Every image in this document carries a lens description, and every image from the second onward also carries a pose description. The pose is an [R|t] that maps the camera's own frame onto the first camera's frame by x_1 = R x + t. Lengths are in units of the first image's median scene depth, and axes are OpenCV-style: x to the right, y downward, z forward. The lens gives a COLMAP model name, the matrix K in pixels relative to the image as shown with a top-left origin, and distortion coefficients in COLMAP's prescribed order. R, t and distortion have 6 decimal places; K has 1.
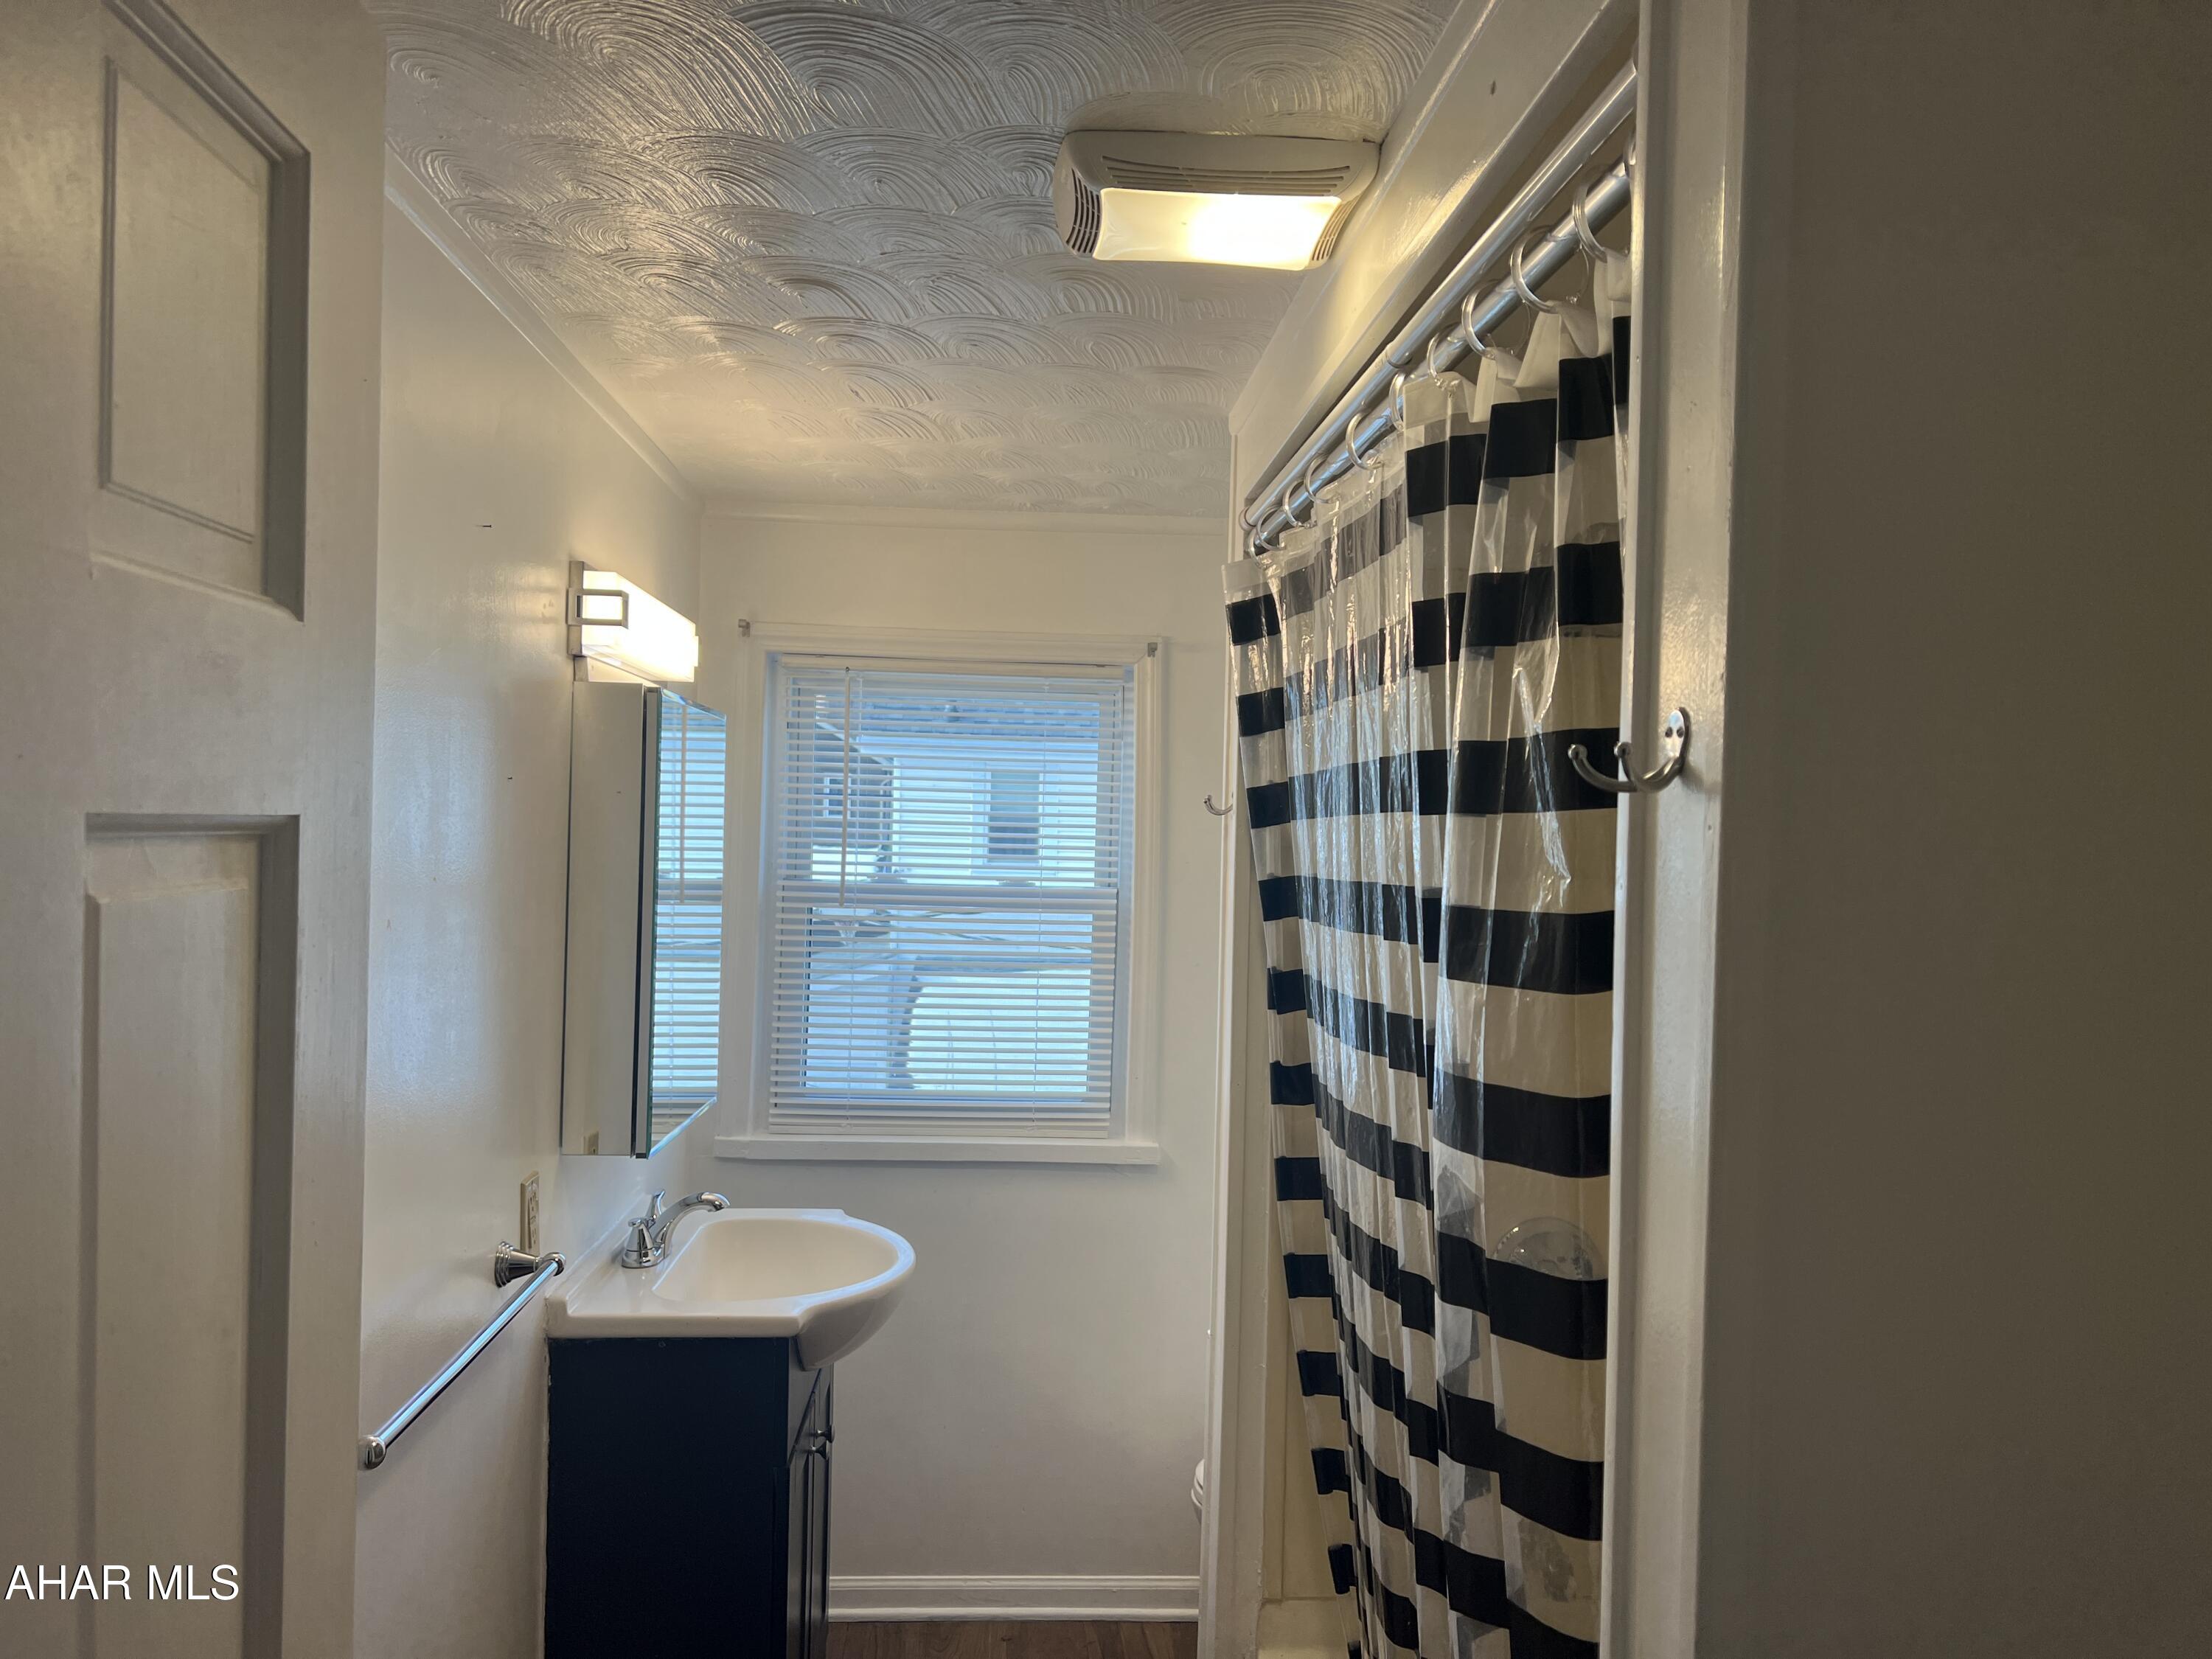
lens RADIAL K [[1639.5, 0, 1106.0], [0, 1639.5, 829.5], [0, 0, 1]] dist [0.086211, -0.145957]
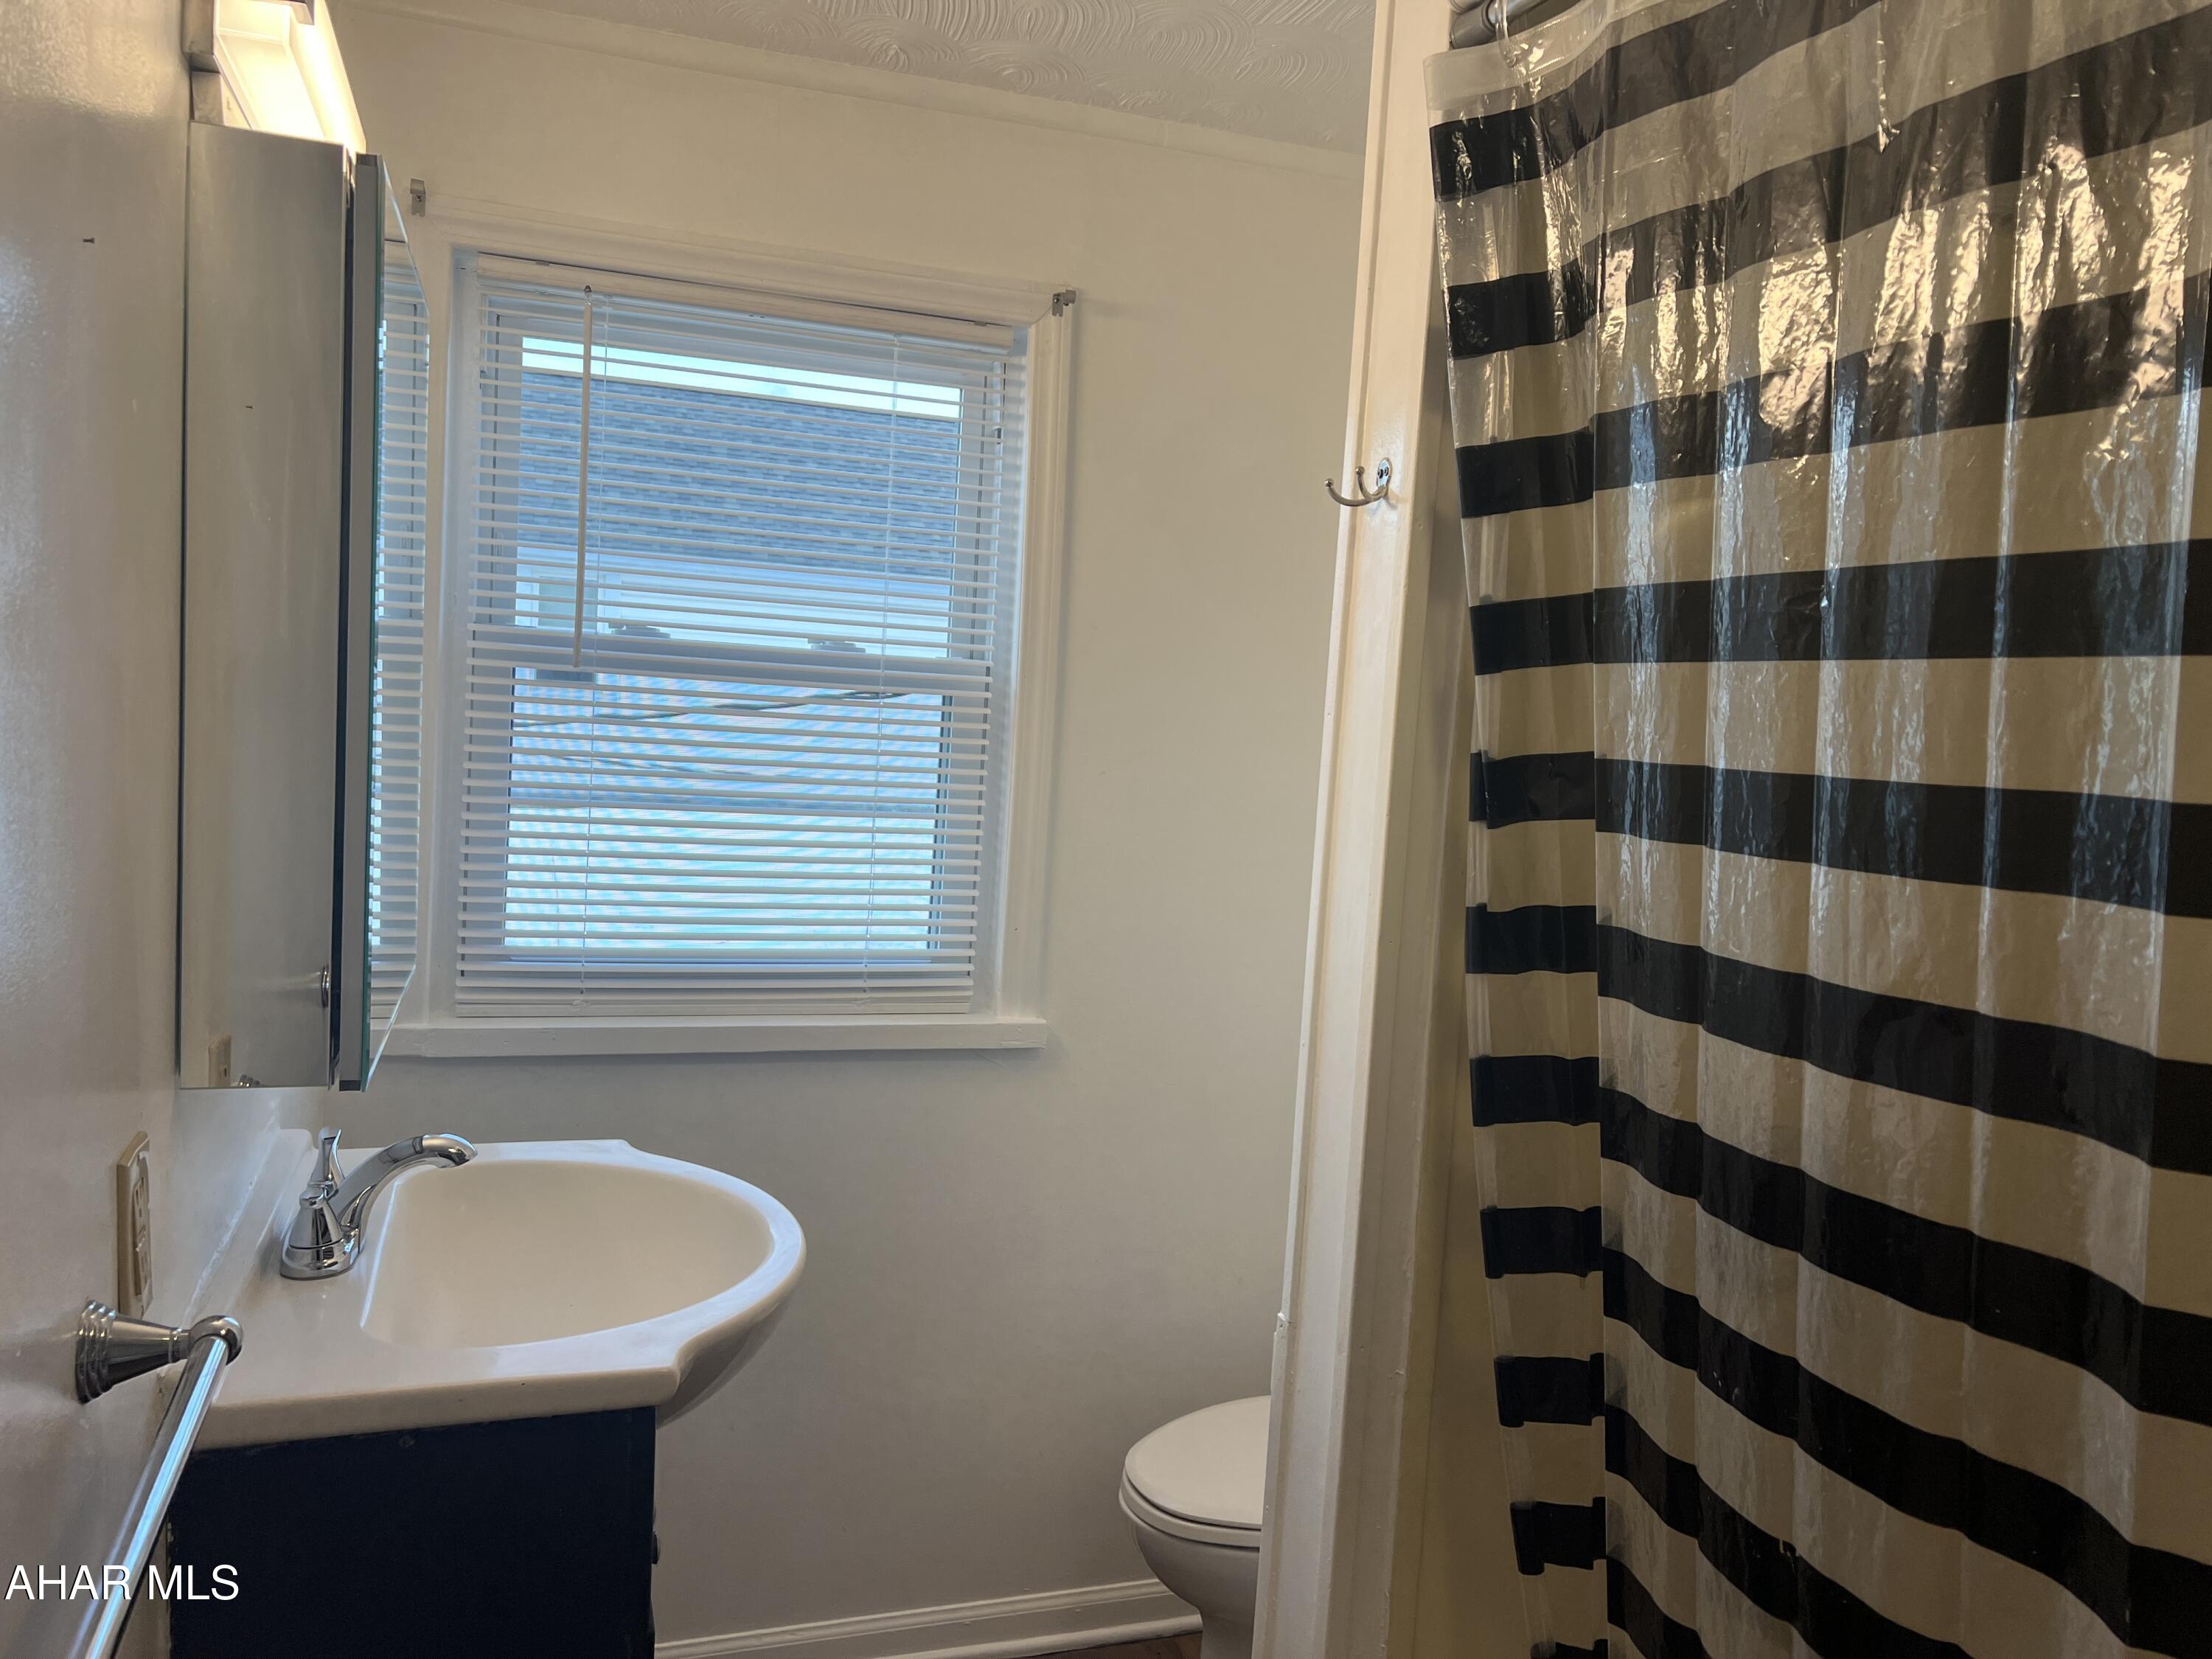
lens RADIAL K [[1664.5, 0, 1113.9], [0, 1664.5, 844.9], [0, 0, 1]] dist [0.064818, -0.051494]
pose [[0.960086, 0.009145, 0.279555, -0.185639], [-0.037879, 0.994509, 0.097554, 0.057839], [-0.277128, -0.104250, 0.955161, 0.407343]]
